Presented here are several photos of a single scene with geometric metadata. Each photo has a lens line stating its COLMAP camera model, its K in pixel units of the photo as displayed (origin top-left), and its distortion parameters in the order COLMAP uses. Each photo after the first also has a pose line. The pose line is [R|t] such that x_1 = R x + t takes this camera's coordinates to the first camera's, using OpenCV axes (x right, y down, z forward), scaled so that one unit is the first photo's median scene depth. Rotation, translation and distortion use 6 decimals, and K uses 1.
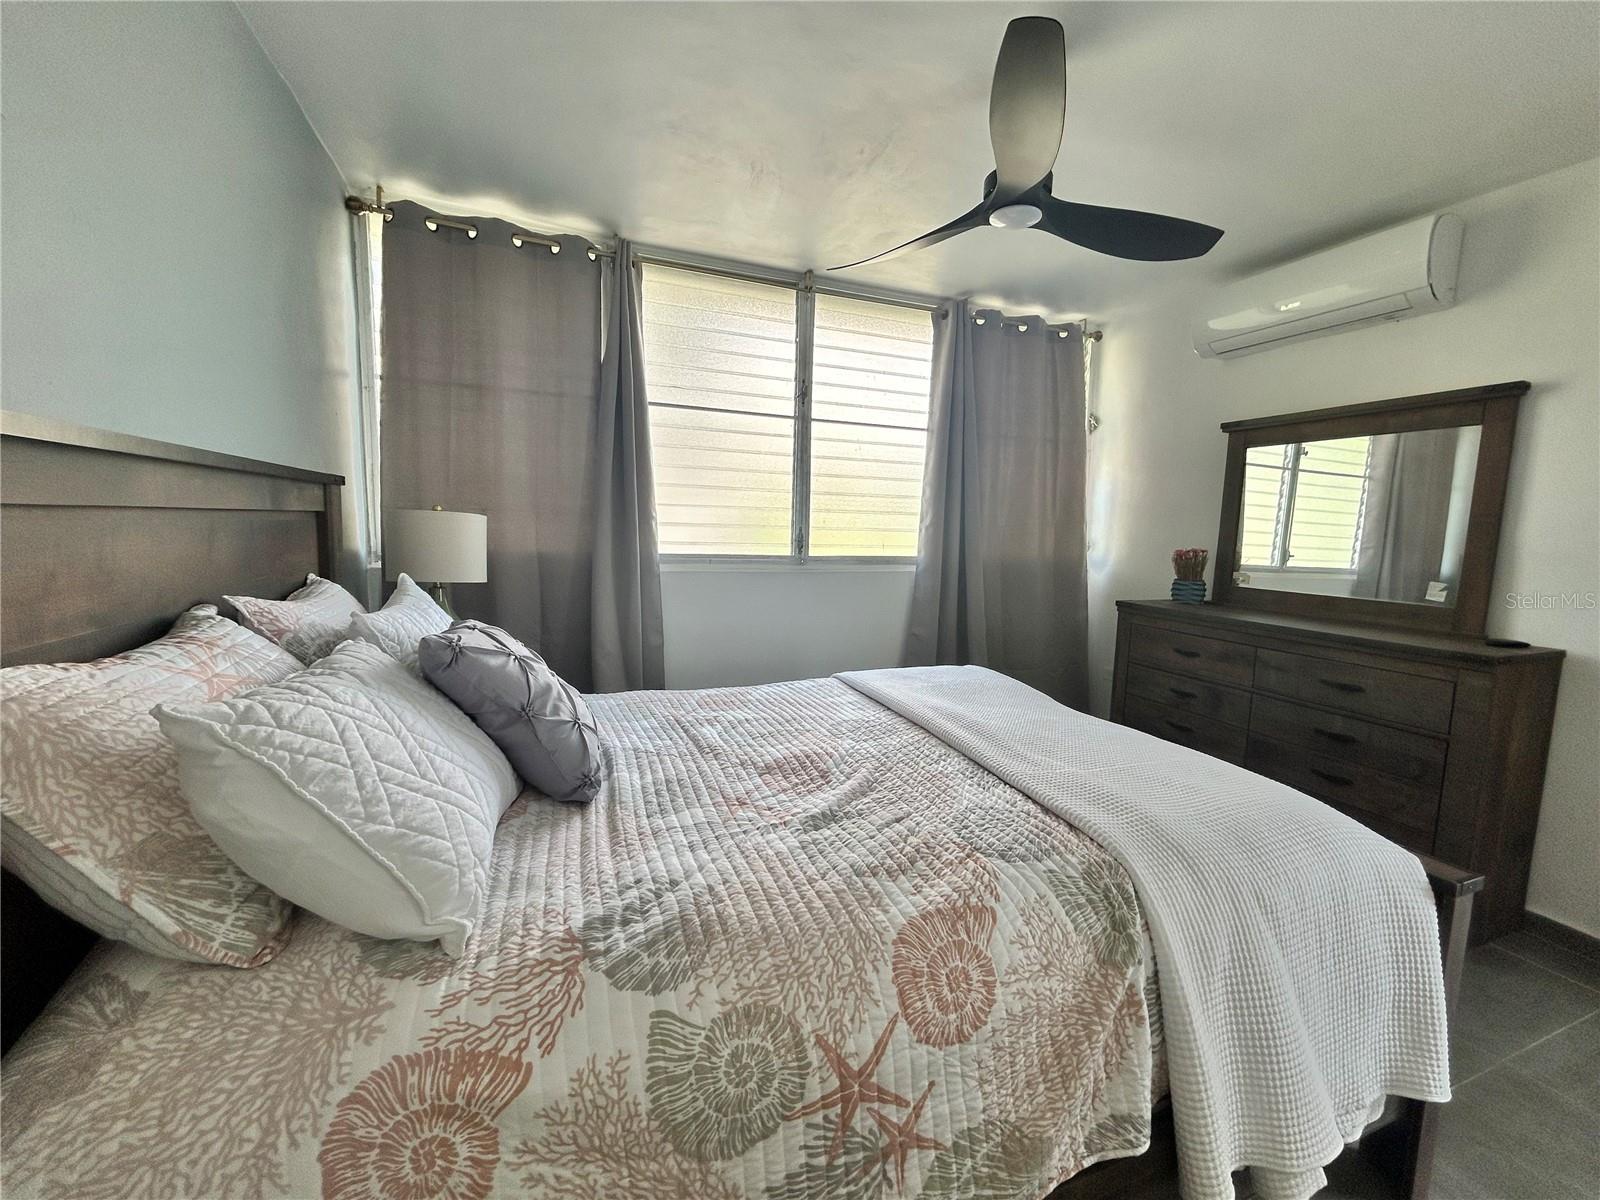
lens RADIAL K [[648.6, 0, 802.7], [0, 648.6, 596.2], [0, 0, 1]] dist [-0.001044, -0.000039]
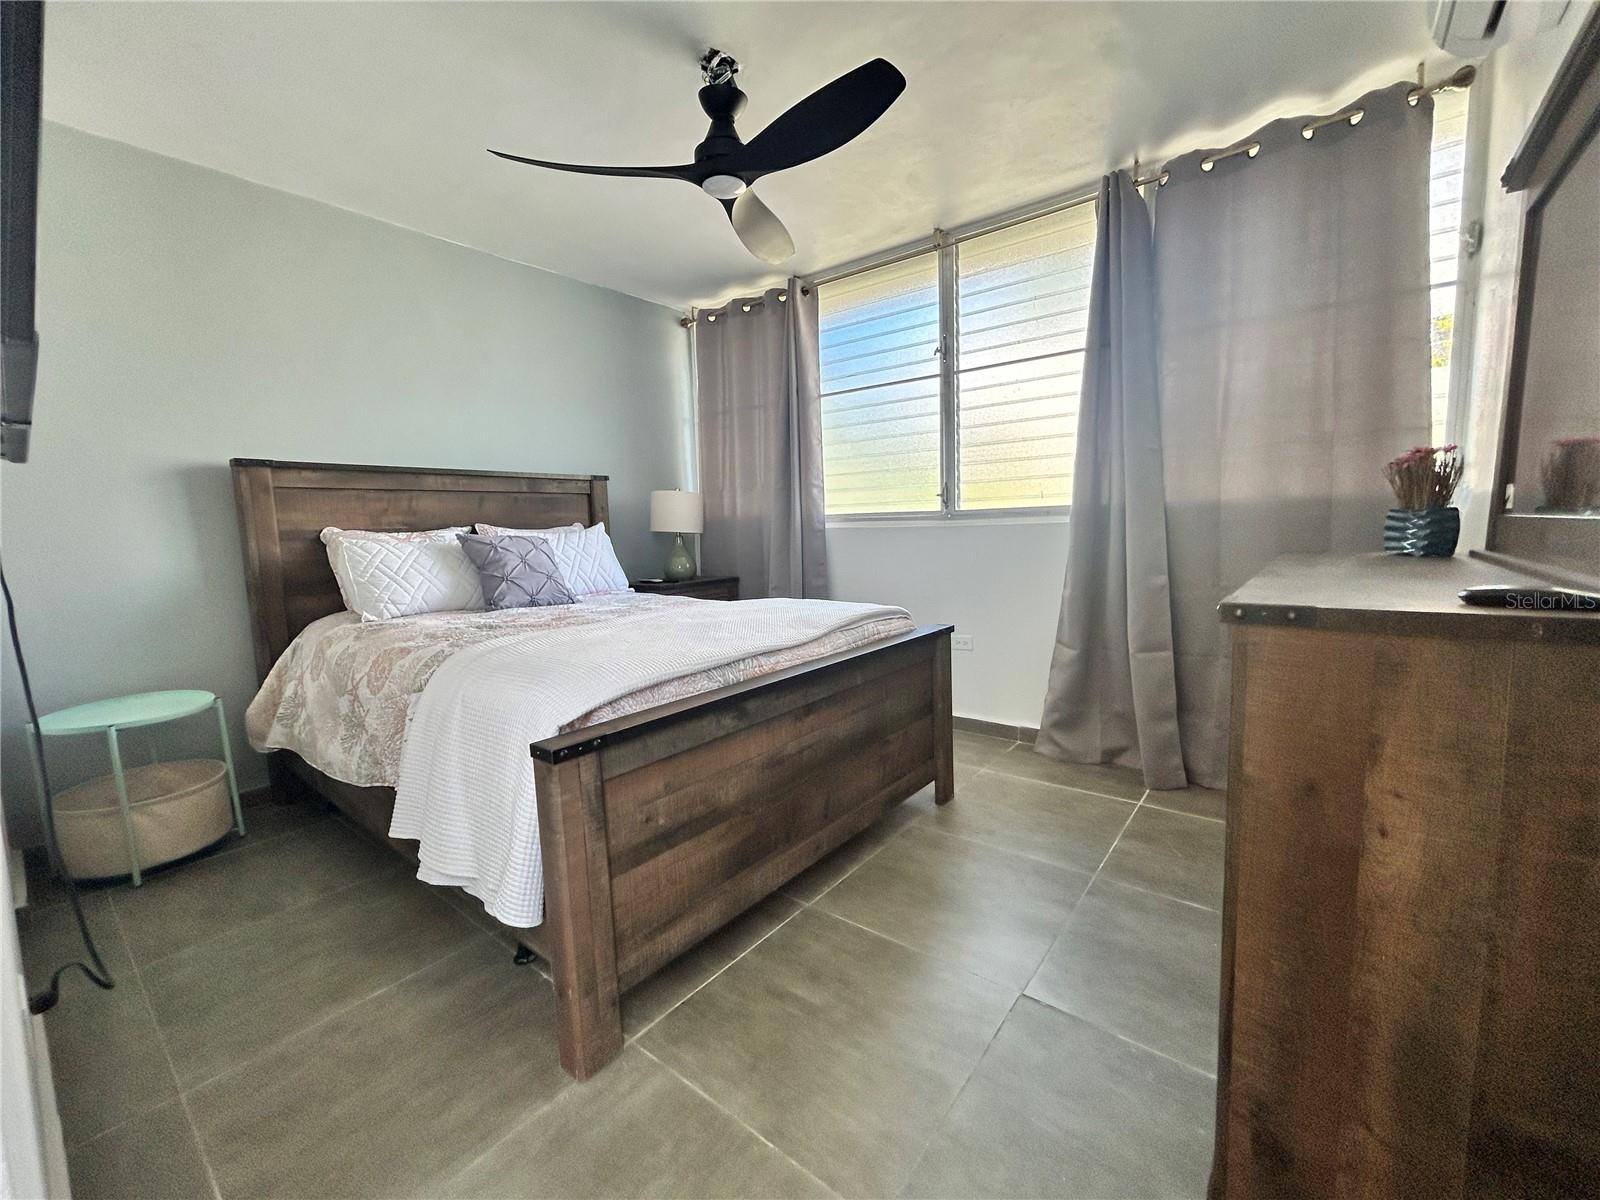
lens RADIAL K [[648.6, 0, 802.7], [0, 648.6, 596.2], [0, 0, 1]] dist [-0.001044, -0.000039]
pose [[0.500349, 0.055521, -0.864042, 1.009622], [-0.055014, 0.997964, 0.032269, 0.066991], [0.864074, 0.031388, 0.502385, 0.397443]]
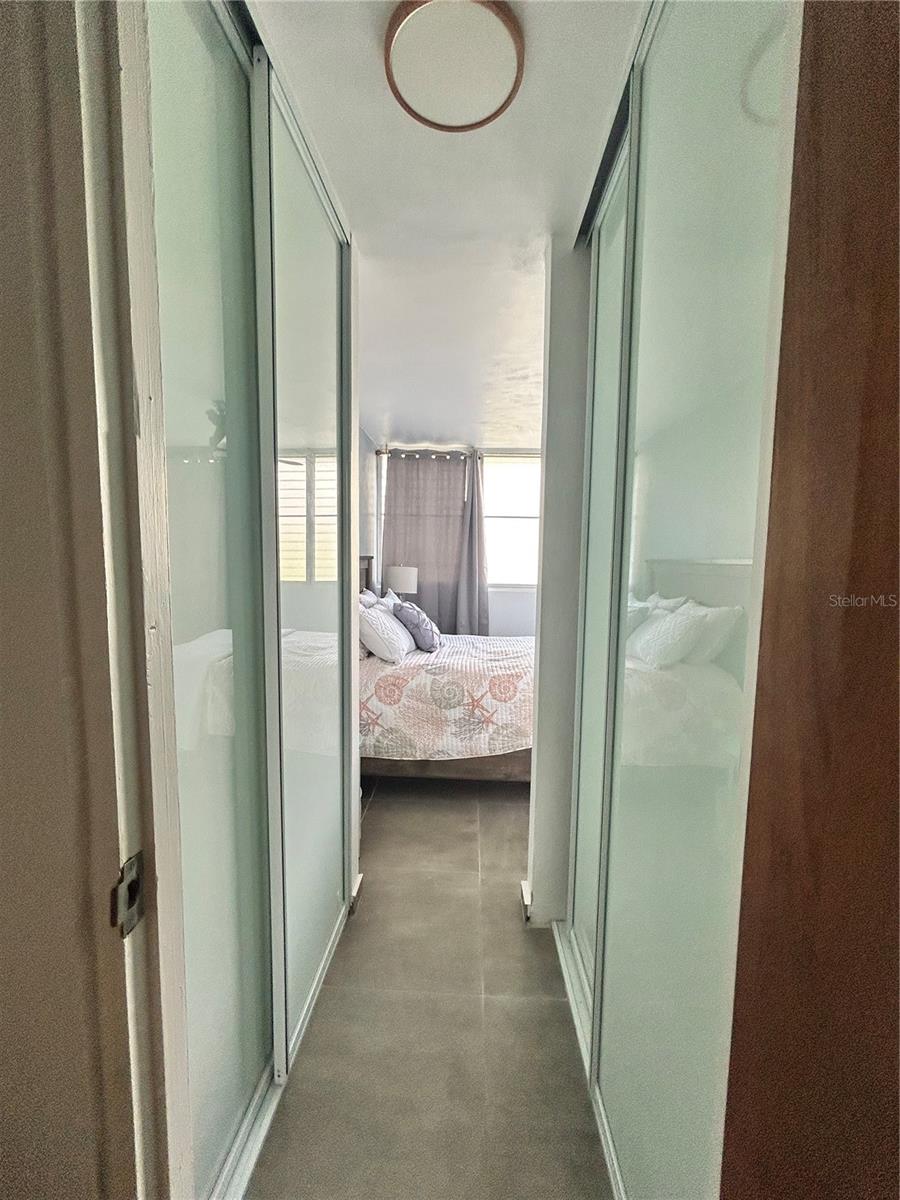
lens RADIAL K [[486.4, 0, 451.4], [0, 486.4, 601.0], [0, 0, 1]] dist [-0.001044, -0.000039]
pose [[0.914267, 0.022636, -0.404480, 0.402287], [-0.036413, 0.998988, -0.026398, 0.051755], [0.403473, 0.038863, 0.914166, -0.677156]]
